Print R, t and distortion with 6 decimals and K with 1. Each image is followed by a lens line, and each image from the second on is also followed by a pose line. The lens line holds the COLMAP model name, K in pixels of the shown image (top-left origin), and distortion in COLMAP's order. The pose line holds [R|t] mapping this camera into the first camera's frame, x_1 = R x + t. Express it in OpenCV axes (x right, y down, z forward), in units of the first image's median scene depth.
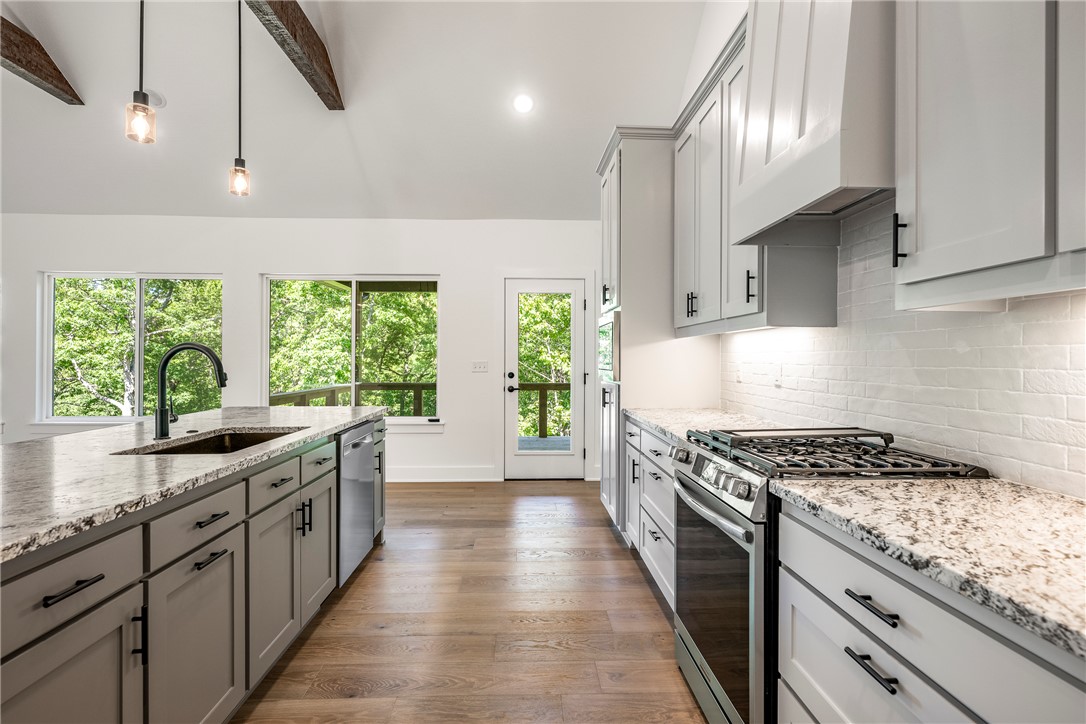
lens RADIAL K [[540.3, 0, 537.6], [0, 540.3, 358.1], [0, 0, 1]] dist [0.000397, 0.000118]
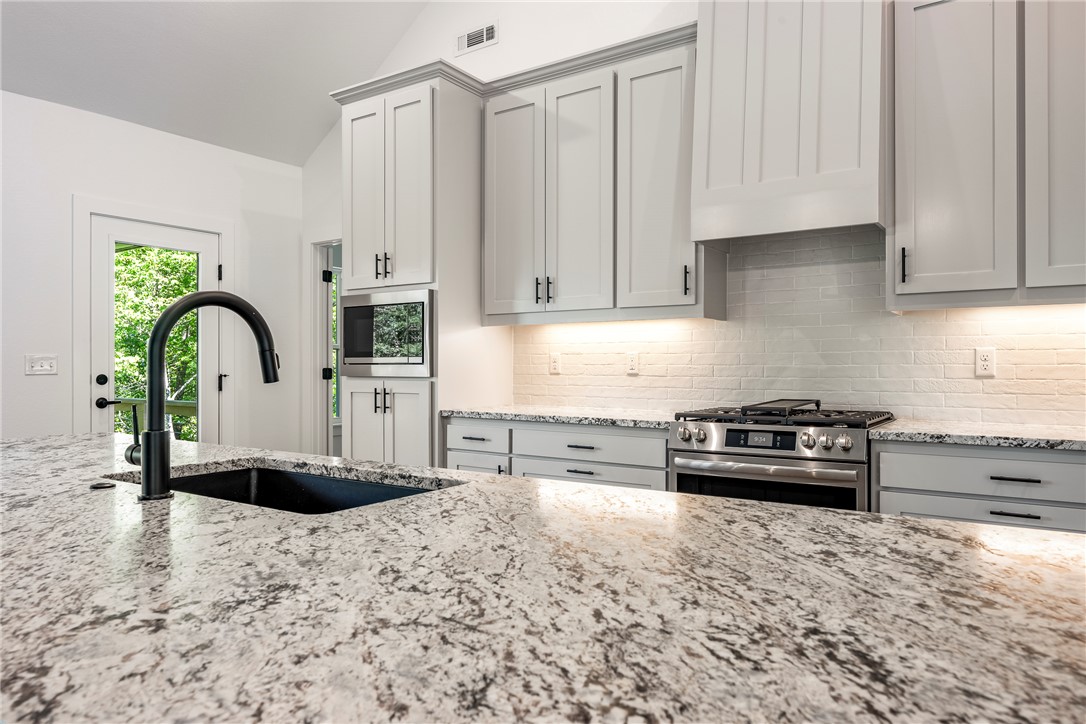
lens RADIAL K [[722.1, 0, 535.6], [0, 722.1, 355.9], [0, 0, 1]] dist [-0.006424, -0.000510]
pose [[0.593234, 0.009699, 0.804972, -1.036511], [0.000262, 0.999925, -0.012241, 0.041532], [-0.805030, 0.007473, 0.593187, 0.410079]]
